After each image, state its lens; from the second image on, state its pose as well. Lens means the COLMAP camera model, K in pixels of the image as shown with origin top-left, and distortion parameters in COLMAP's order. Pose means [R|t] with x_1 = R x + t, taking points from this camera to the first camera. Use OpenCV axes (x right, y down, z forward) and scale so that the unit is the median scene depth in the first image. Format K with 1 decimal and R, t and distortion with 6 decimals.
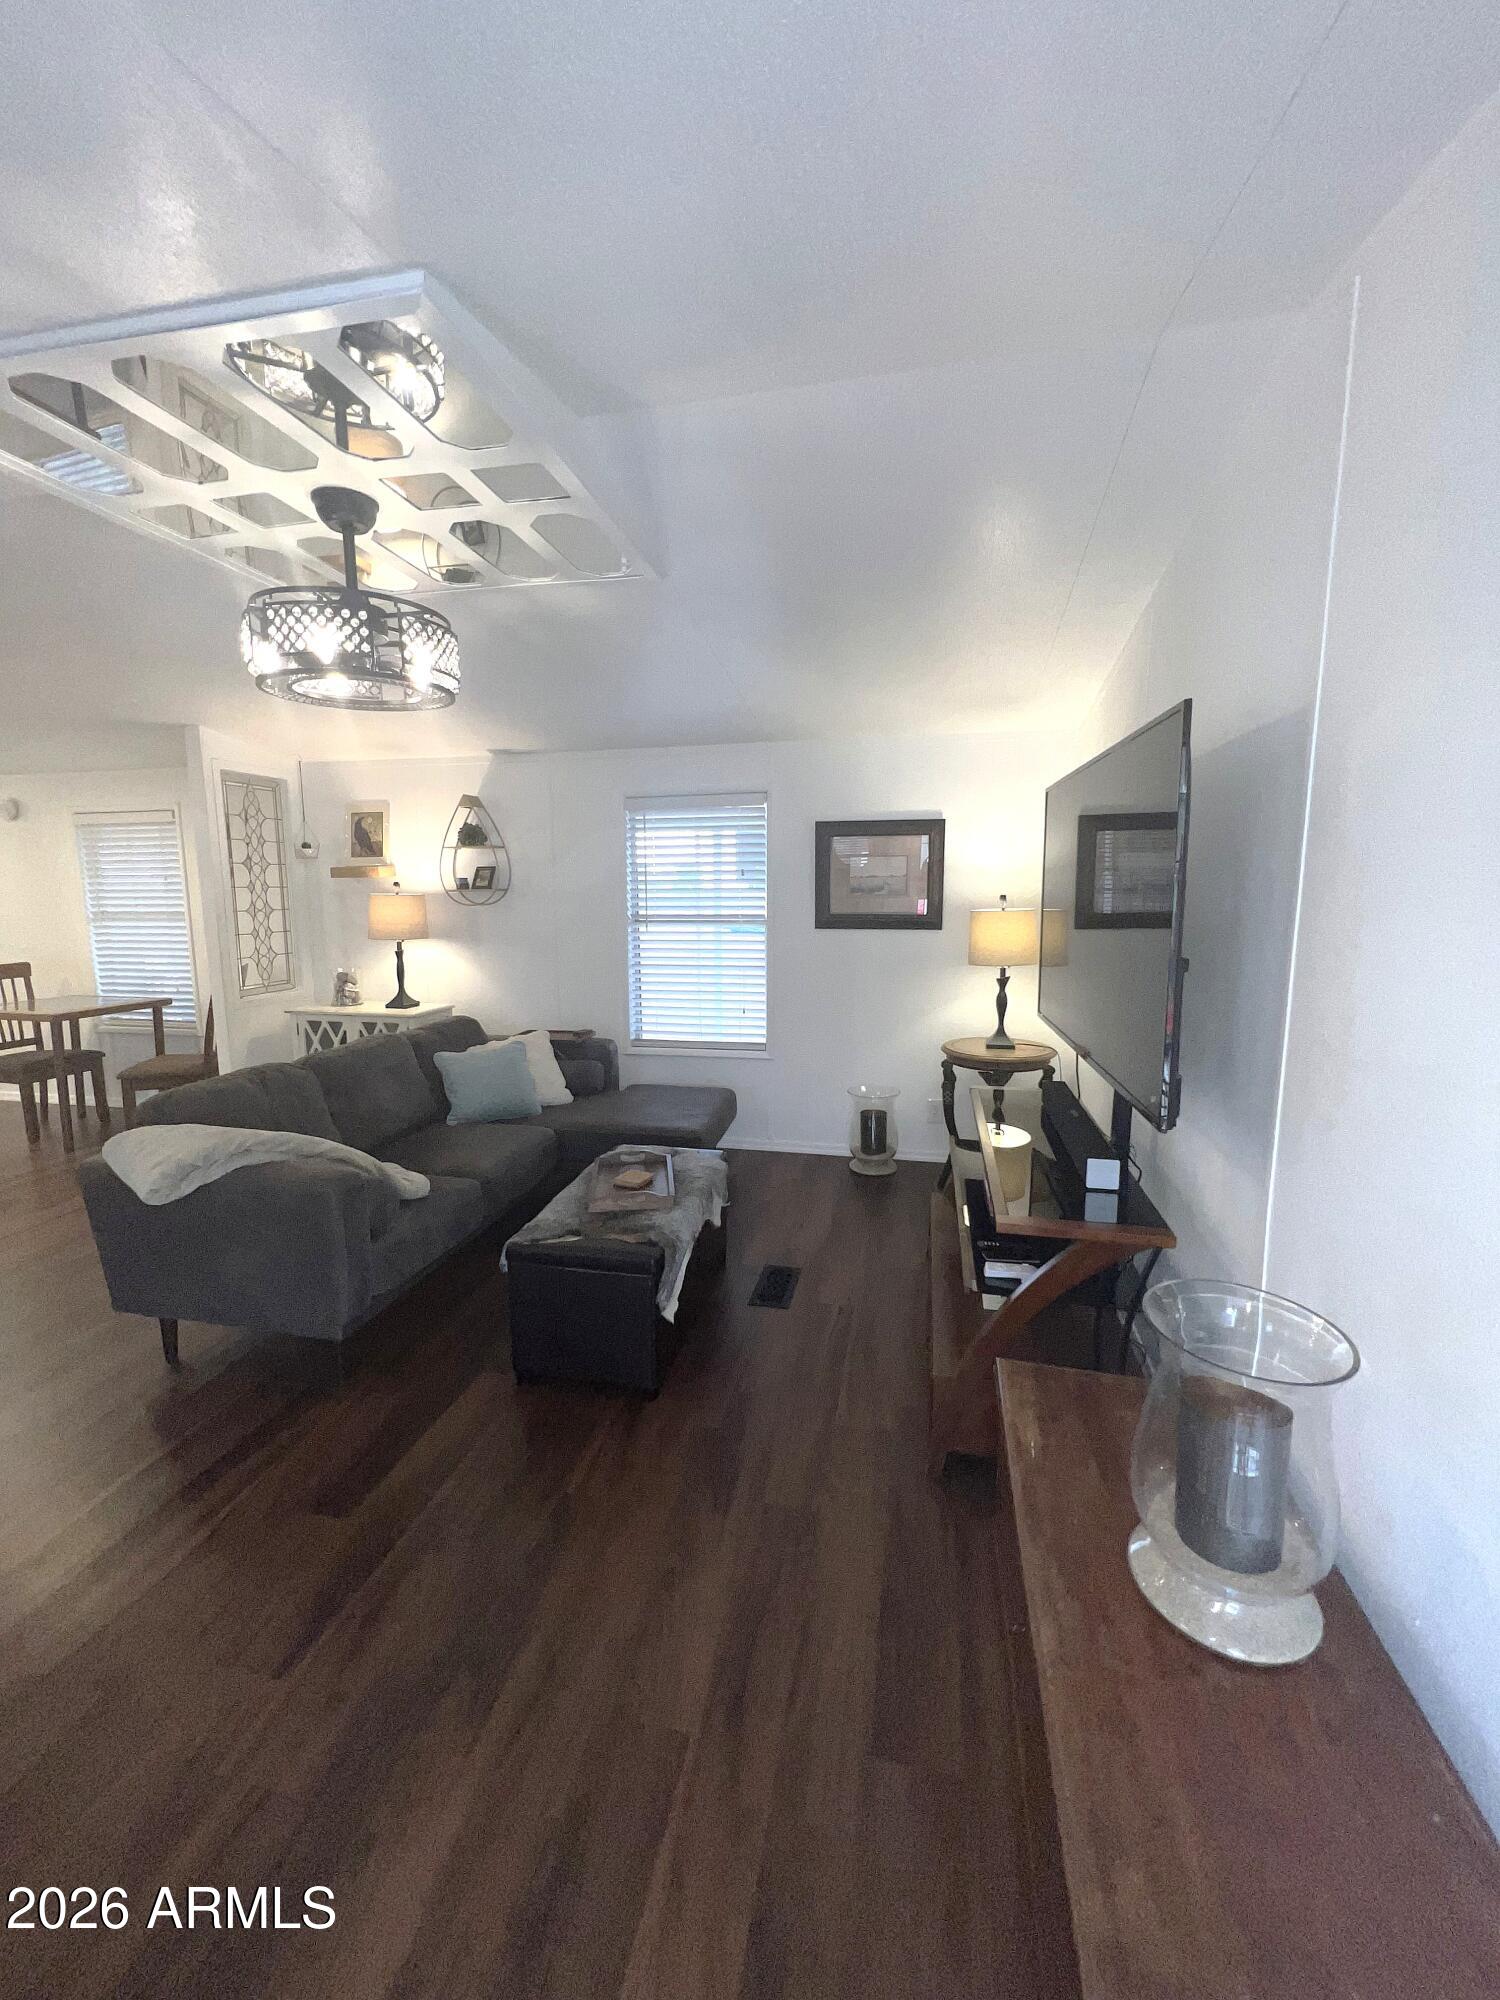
lens RADIAL K [[800.9, 0, 756.6], [0, 800.9, 994.1], [0, 0, 1]] dist [-0.000322, 0.000493]
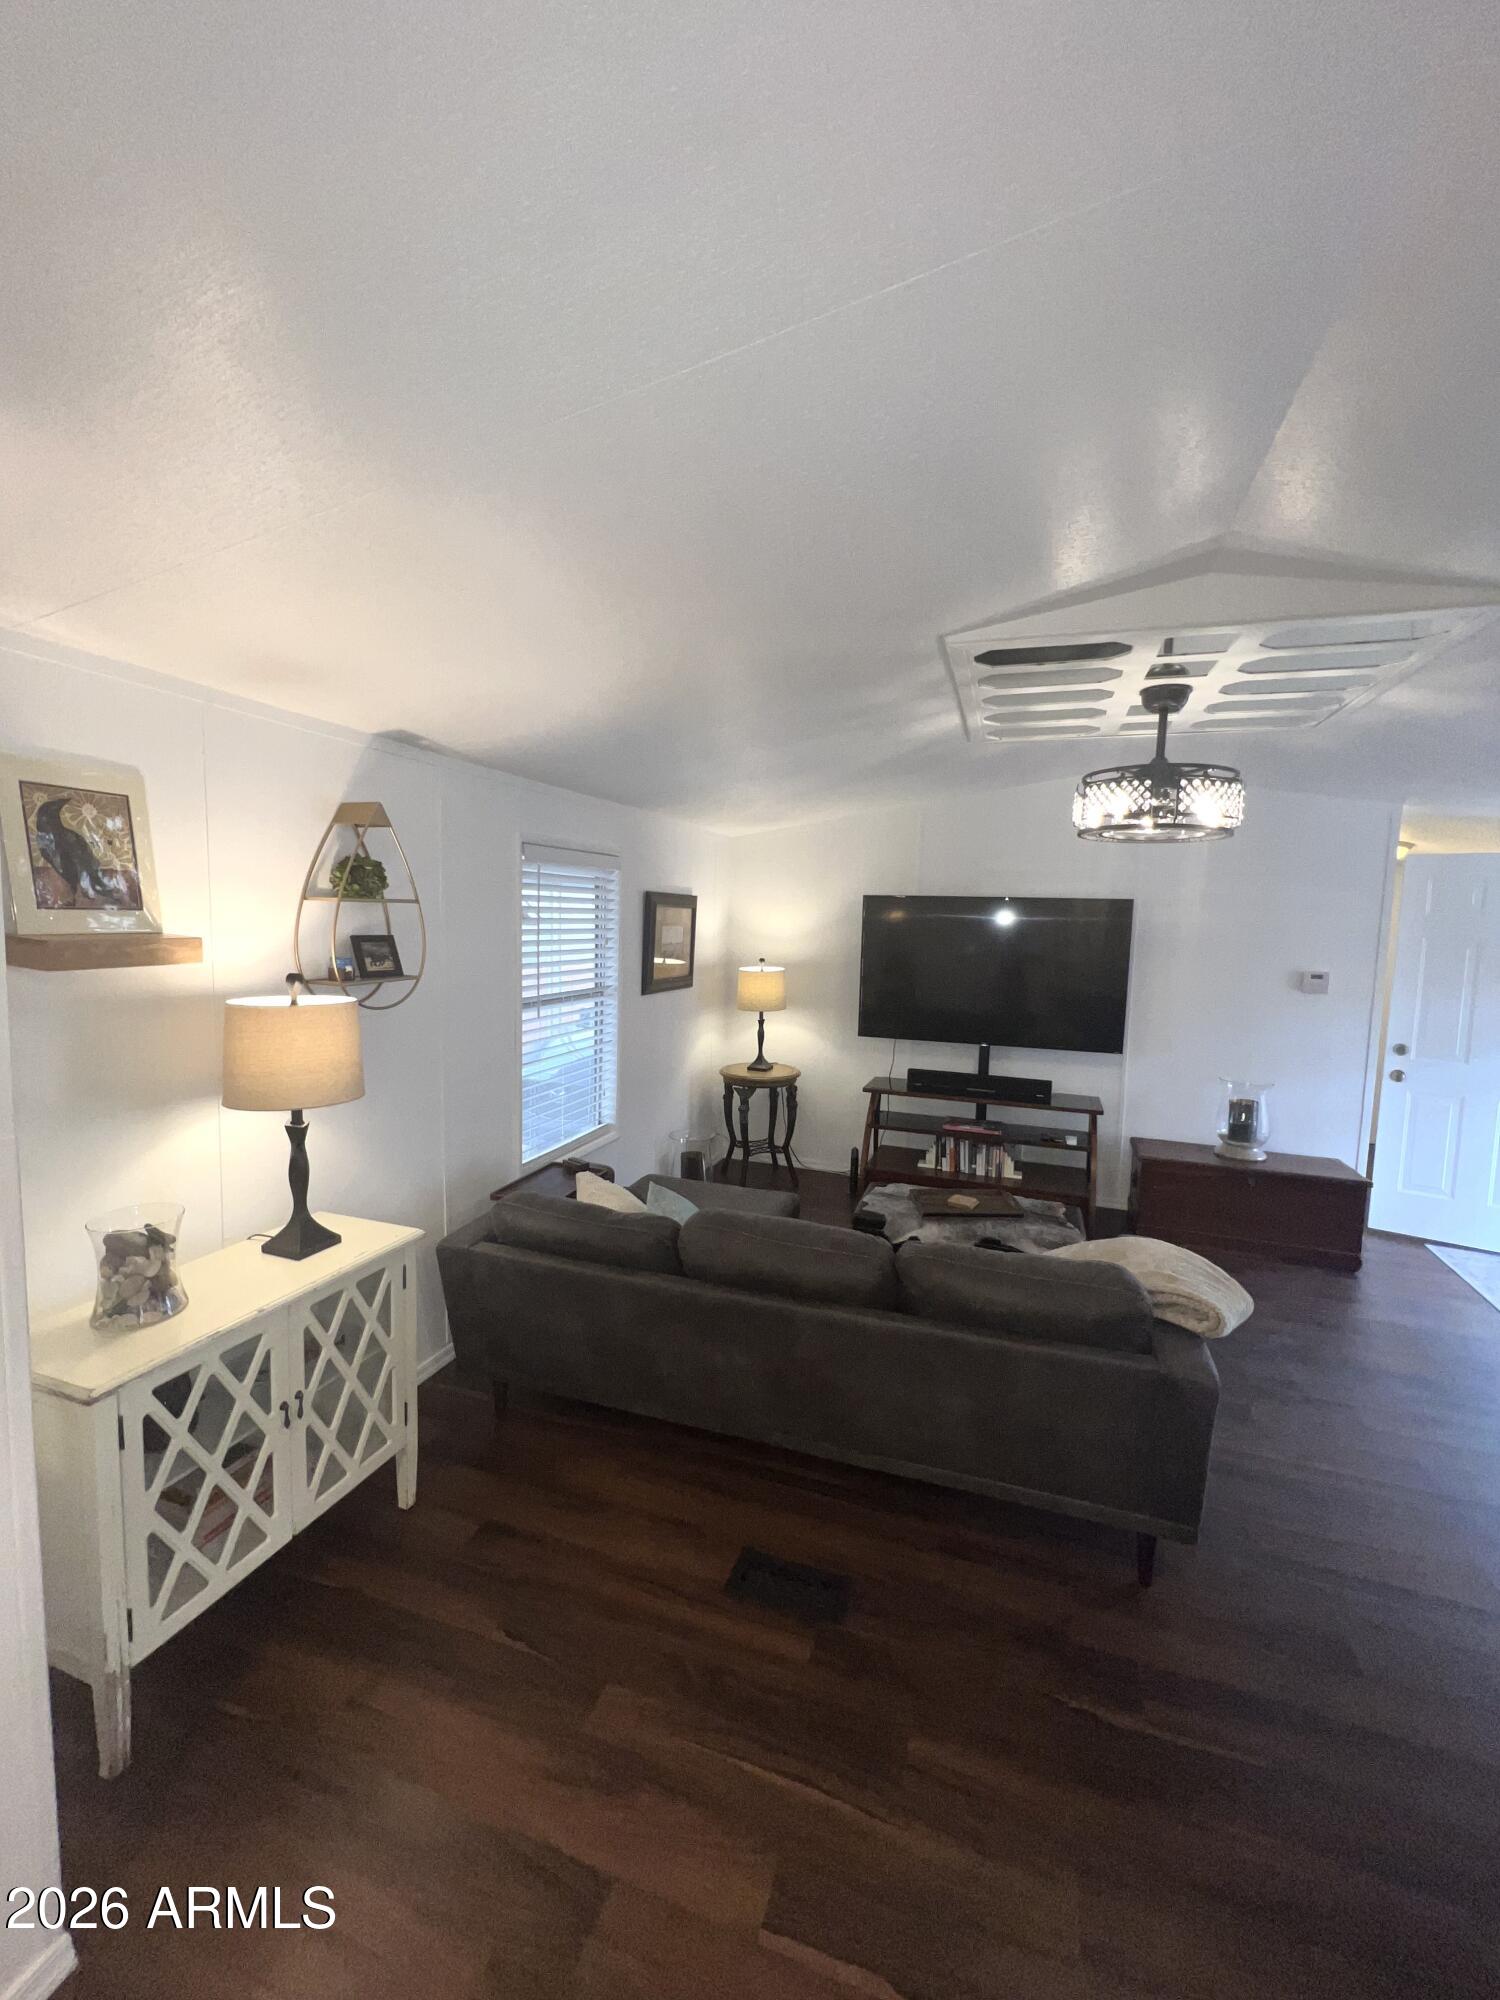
lens RADIAL K [[800.9, 0, 756.6], [0, 800.9, 994.1], [0, 0, 1]] dist [-0.000322, 0.000493]
pose [[0.110622, -0.087176, 0.990032, -0.882775], [0.098024, 0.992246, 0.076418, -0.140746], [-0.989017, 0.088594, 0.118310, 0.707916]]
